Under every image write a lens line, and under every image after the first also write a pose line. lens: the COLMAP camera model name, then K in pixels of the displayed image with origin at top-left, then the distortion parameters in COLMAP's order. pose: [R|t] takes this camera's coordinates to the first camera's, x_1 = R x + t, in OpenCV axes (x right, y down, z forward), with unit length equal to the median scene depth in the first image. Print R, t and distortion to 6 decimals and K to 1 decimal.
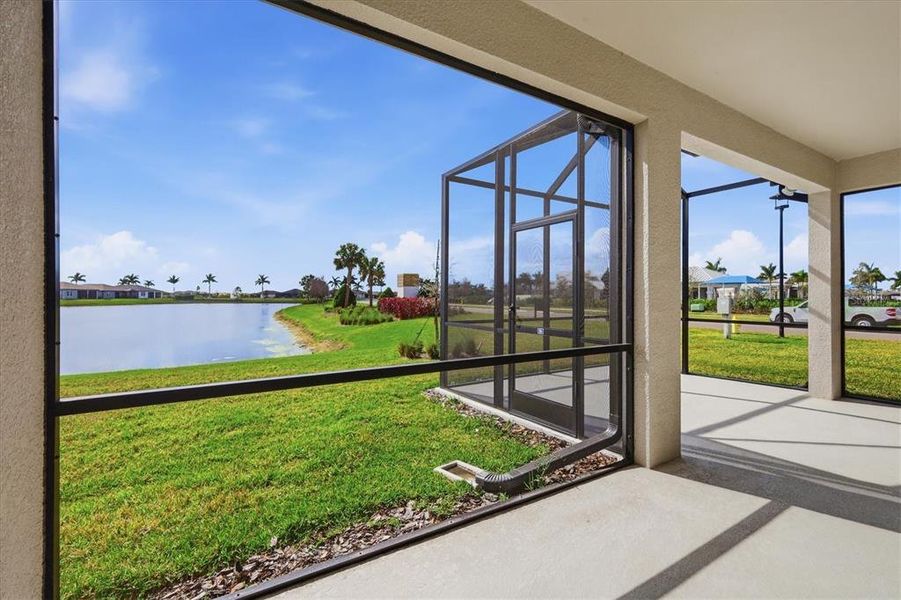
lens RADIAL K [[397.7, 0, 453.2], [0, 397.7, 293.5], [0, 0, 1]] dist [-0.000017, 0.000128]
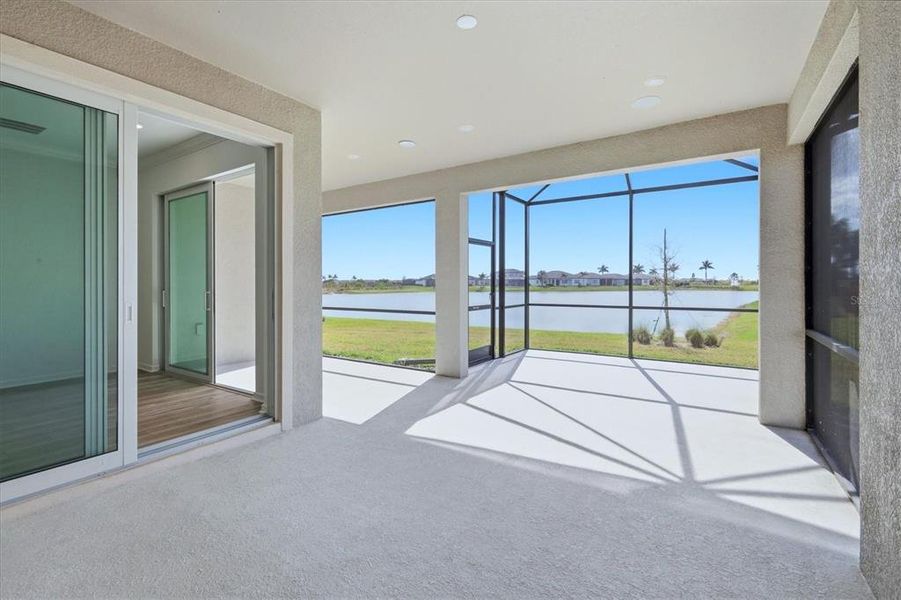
lens RADIAL K [[407.6, 0, 453.7], [0, 407.6, 284.2], [0, 0, 1]] dist [0.000193, 0.000125]
pose [[0.428725, 0.000818, -0.903435, 0.125387], [0.007783, 0.999959, 0.004598, -0.000606], [0.903402, -0.009003, 0.428701, 0.012243]]
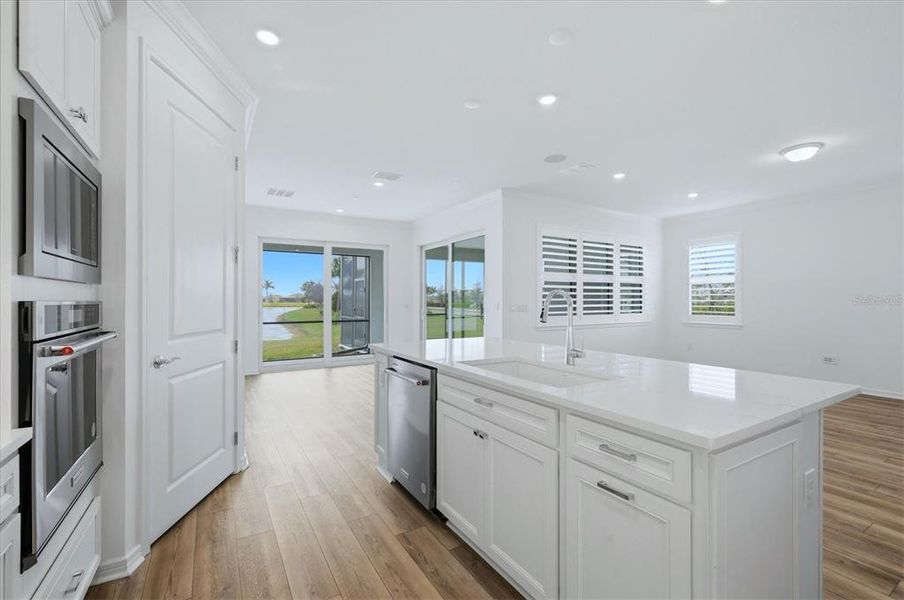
lens RADIAL K [[395.1, 0, 452.0], [0, 395.1, 300.0], [0, 0, 1]] dist [-0.000917, -0.000052]
pose [[0.999947, -0.000124, -0.010340, 0.065594], [0.000188, 0.999981, 0.006179, -0.003382], [0.010339, -0.006180, 0.999927, -0.131433]]
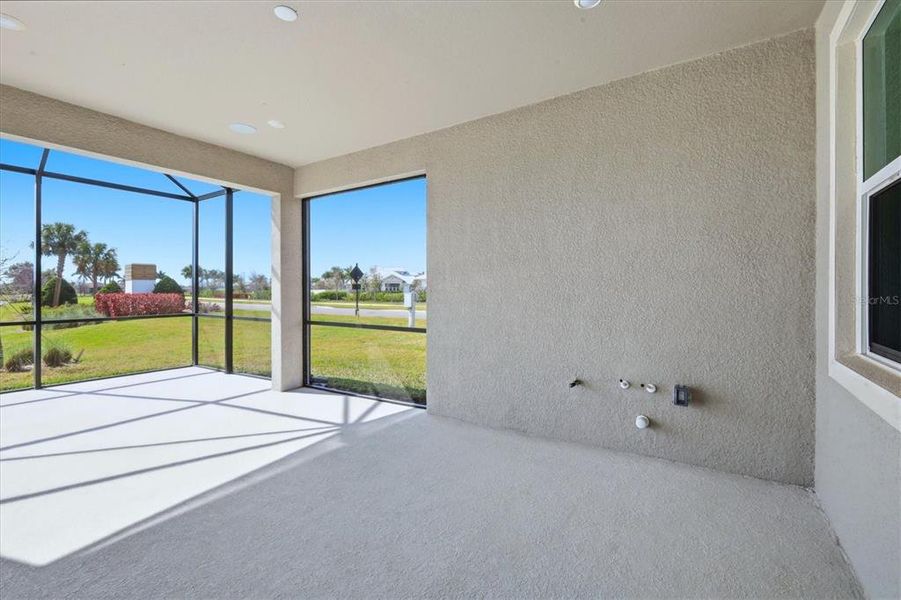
lens RADIAL K [[397.7, 0, 453.2], [0, 397.7, 293.5], [0, 0, 1]] dist [-0.000017, 0.000128]
pose [[0.906226, -0.005859, 0.422753, 0.081117], [-0.000110, 0.999901, 0.014094, -0.000745], [-0.422794, -0.012819, 0.906135, -0.013514]]
